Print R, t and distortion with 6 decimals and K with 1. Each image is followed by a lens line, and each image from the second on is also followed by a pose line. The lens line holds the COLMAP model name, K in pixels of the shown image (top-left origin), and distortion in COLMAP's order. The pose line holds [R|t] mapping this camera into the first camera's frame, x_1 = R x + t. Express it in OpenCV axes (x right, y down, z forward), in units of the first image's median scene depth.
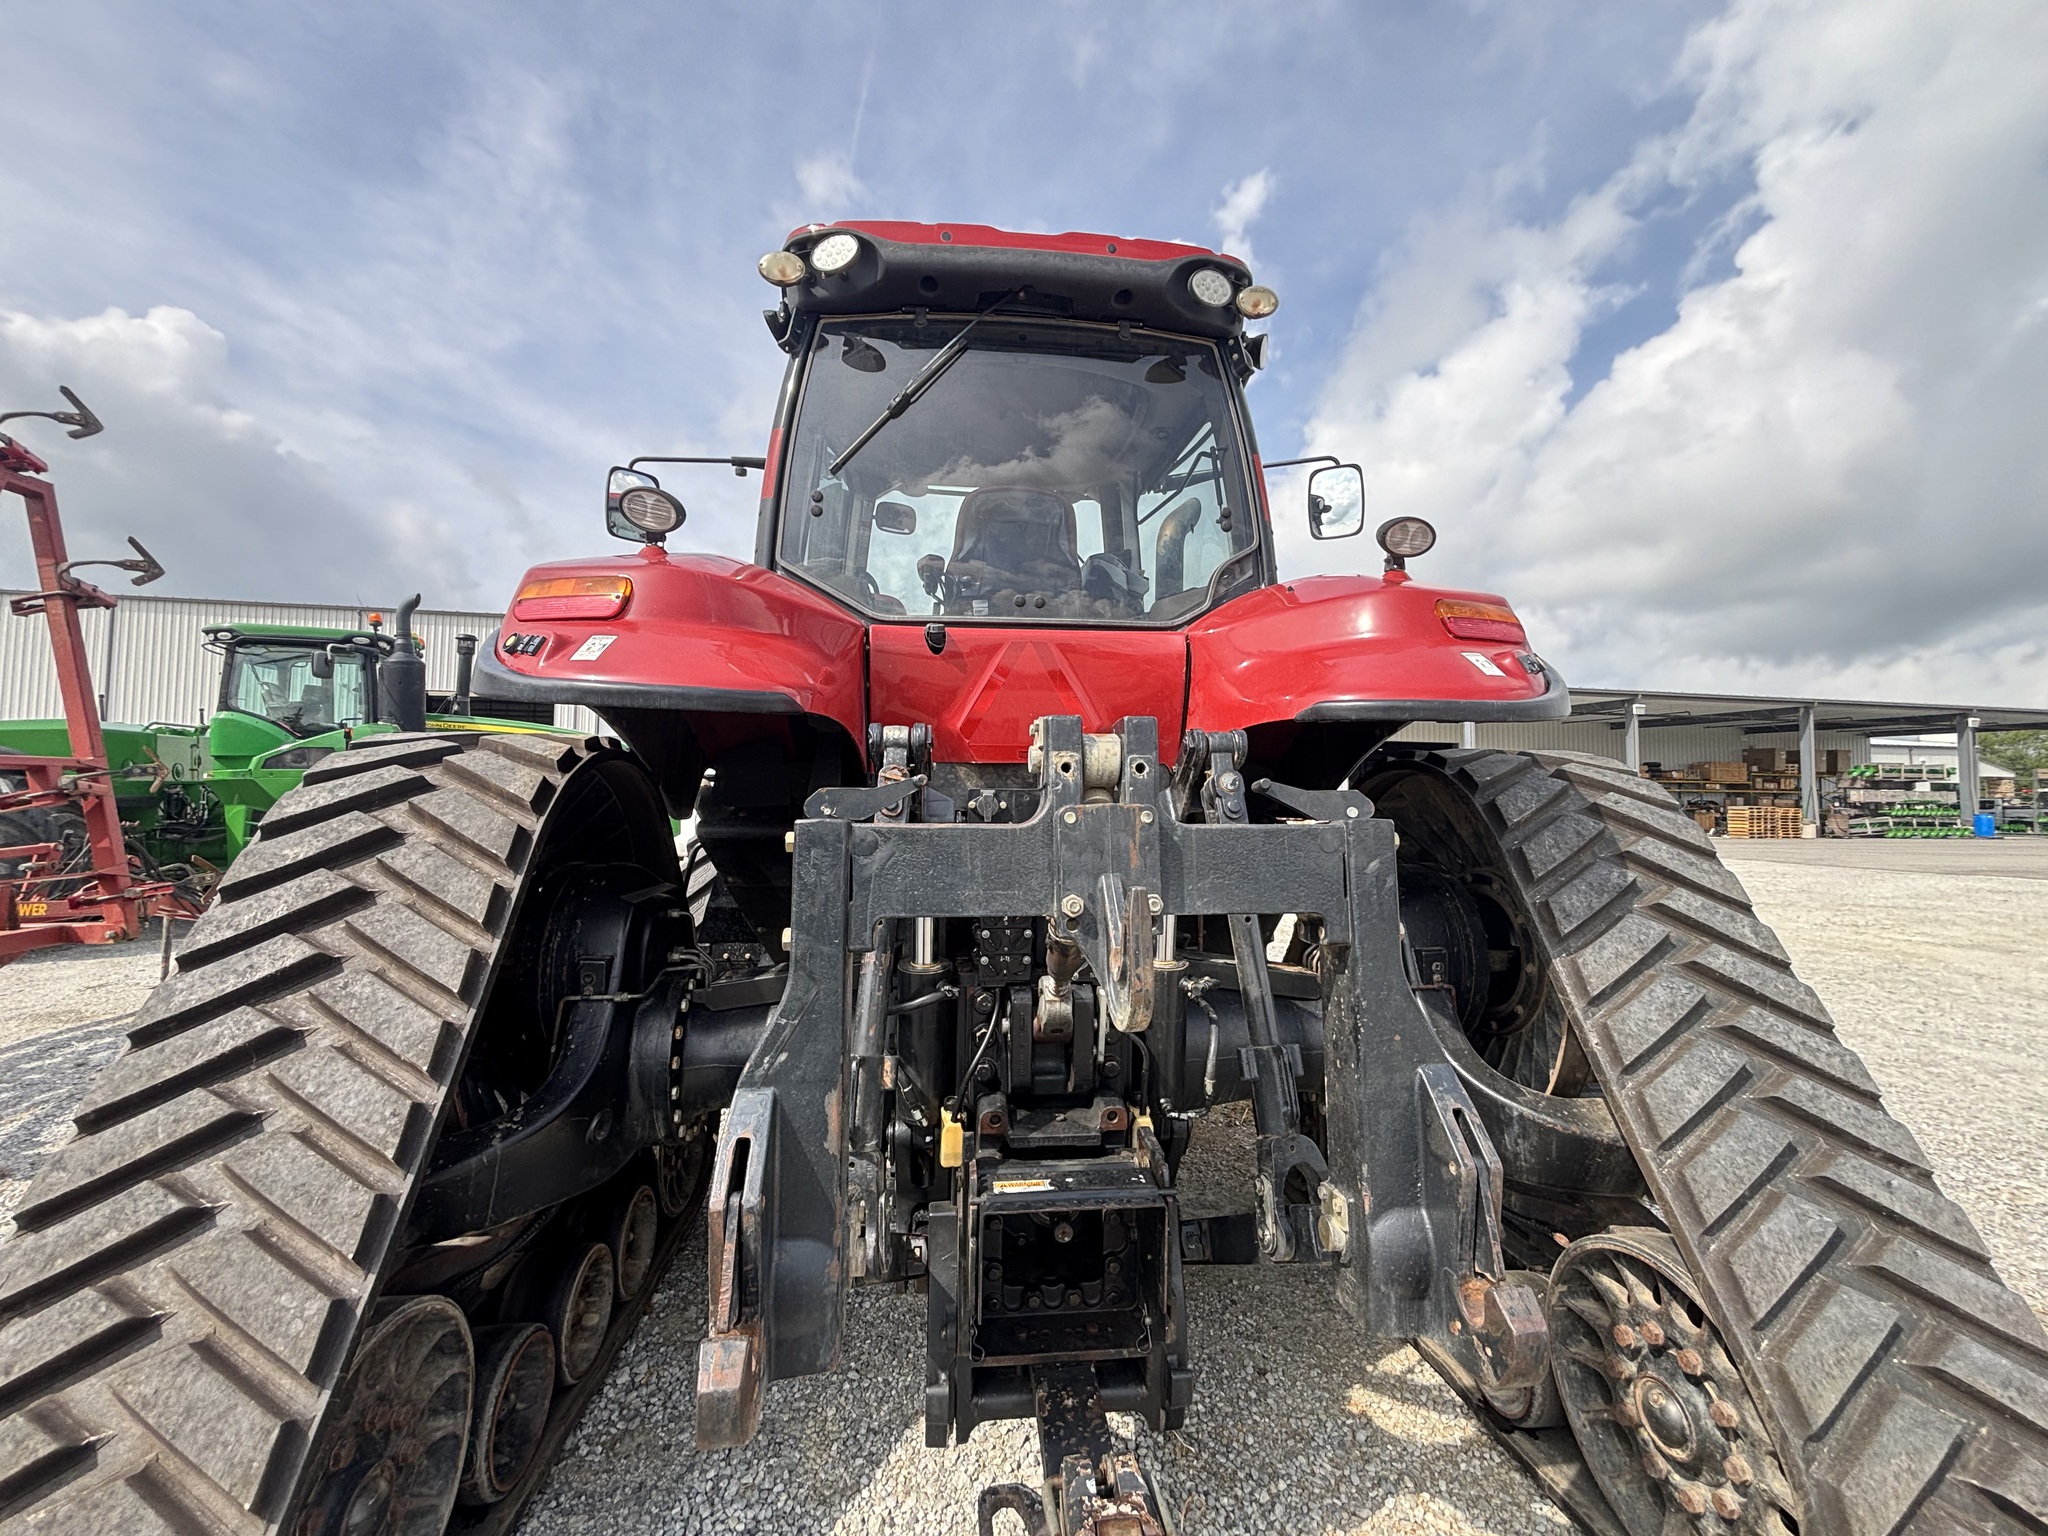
lens RADIAL K [[823.8, 0, 1025.8], [0, 823.8, 762.0], [0, 0, 1]] dist [0.001159, -0.000190]
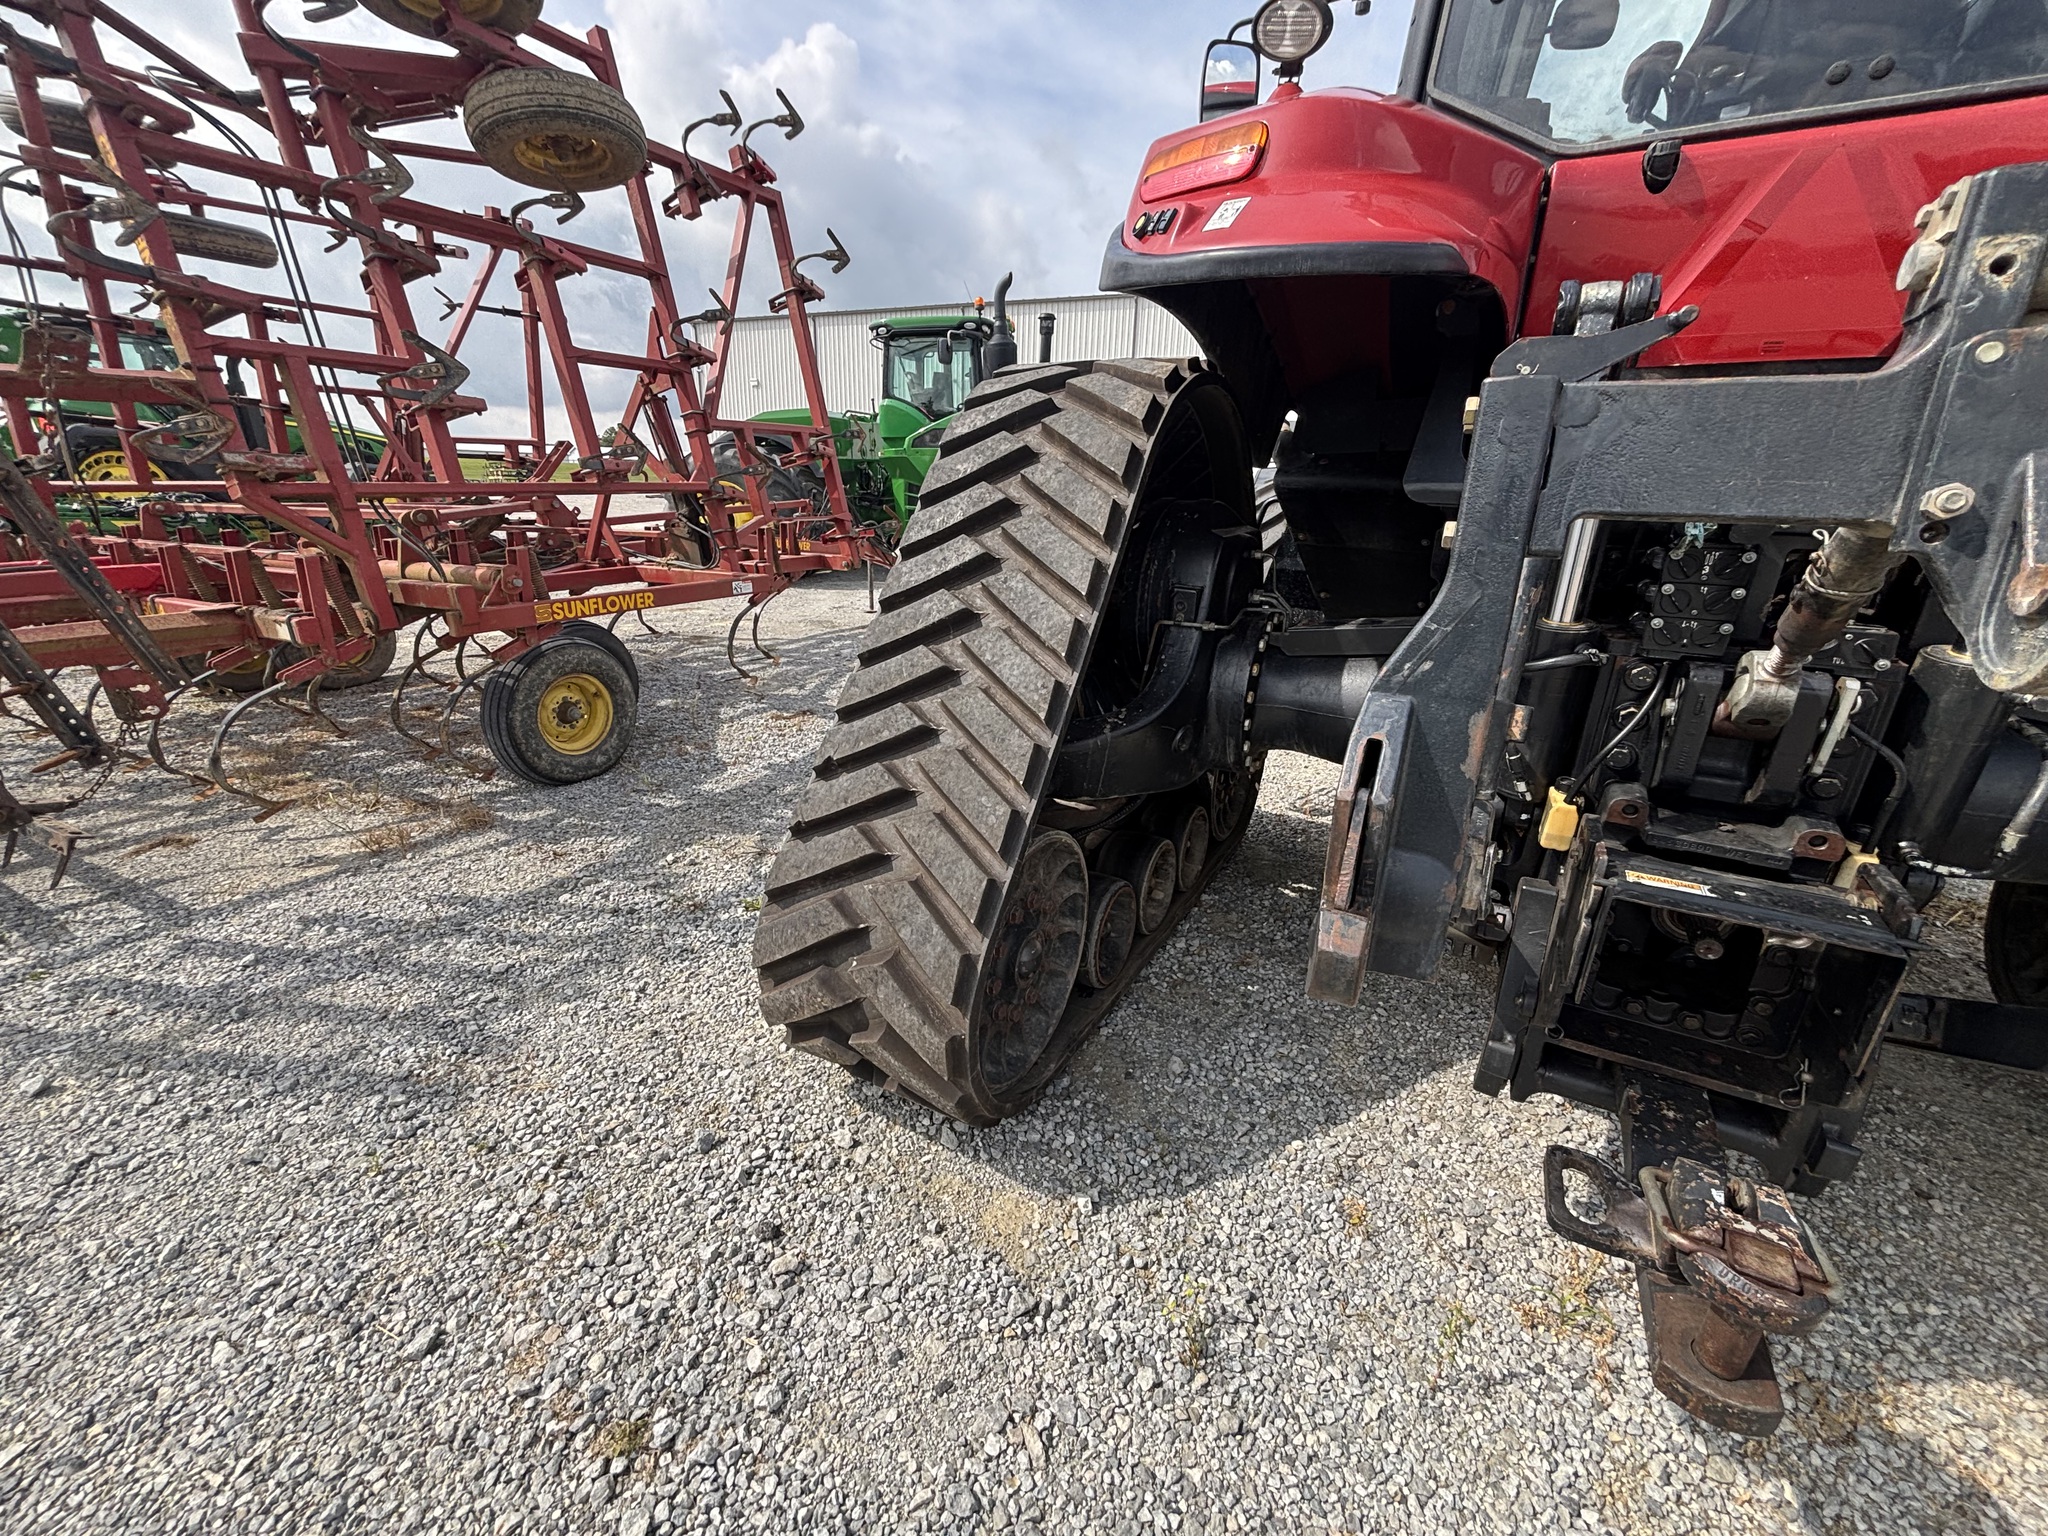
lens RADIAL K [[823.8, 0, 1022.5], [0, 823.8, 762.3], [0, 0, 1]] dist [0.001159, -0.000190]
pose [[0.817473, 0.194734, -0.542048, -0.092432], [0.009056, 0.936648, 0.350154, 0.086401], [0.575896, -0.291150, 0.763921, 0.023249]]
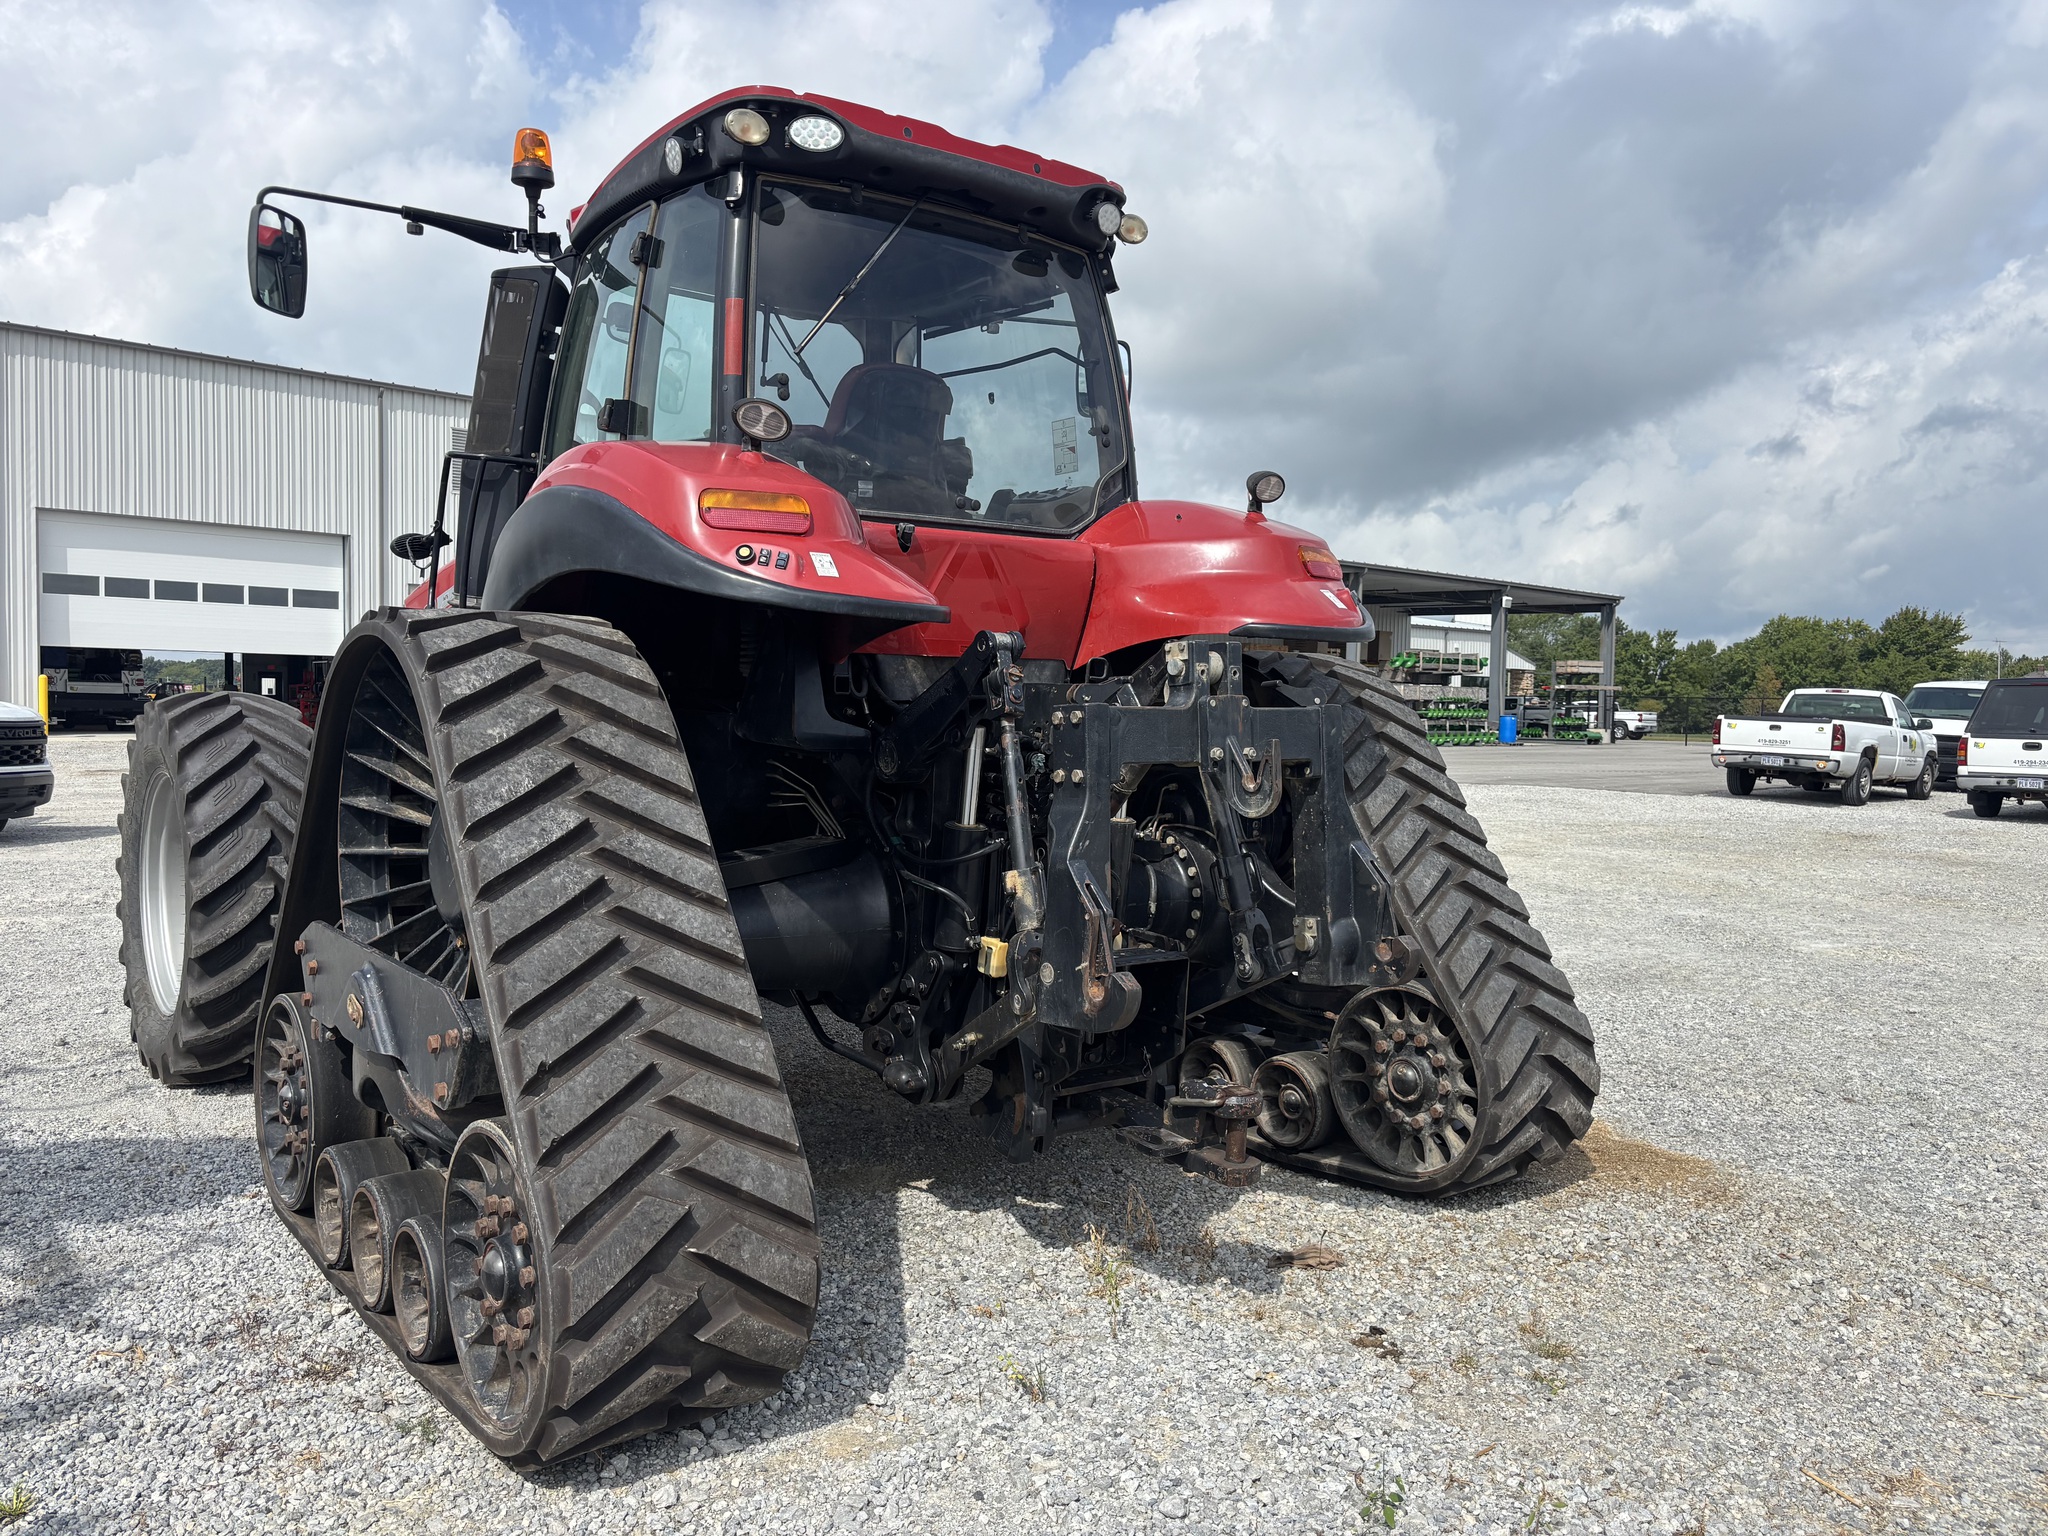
lens RADIAL K [[1529.8, 0, 1012.1], [0, 1529.8, 772.3], [0, 0, 1]] dist [0.030300, -0.028549]
pose [[0.852874, -0.017782, 0.521813, -1.276262], [-0.034760, 0.995269, 0.090729, -0.039652], [-0.520958, -0.095519, 0.848221, -0.963643]]
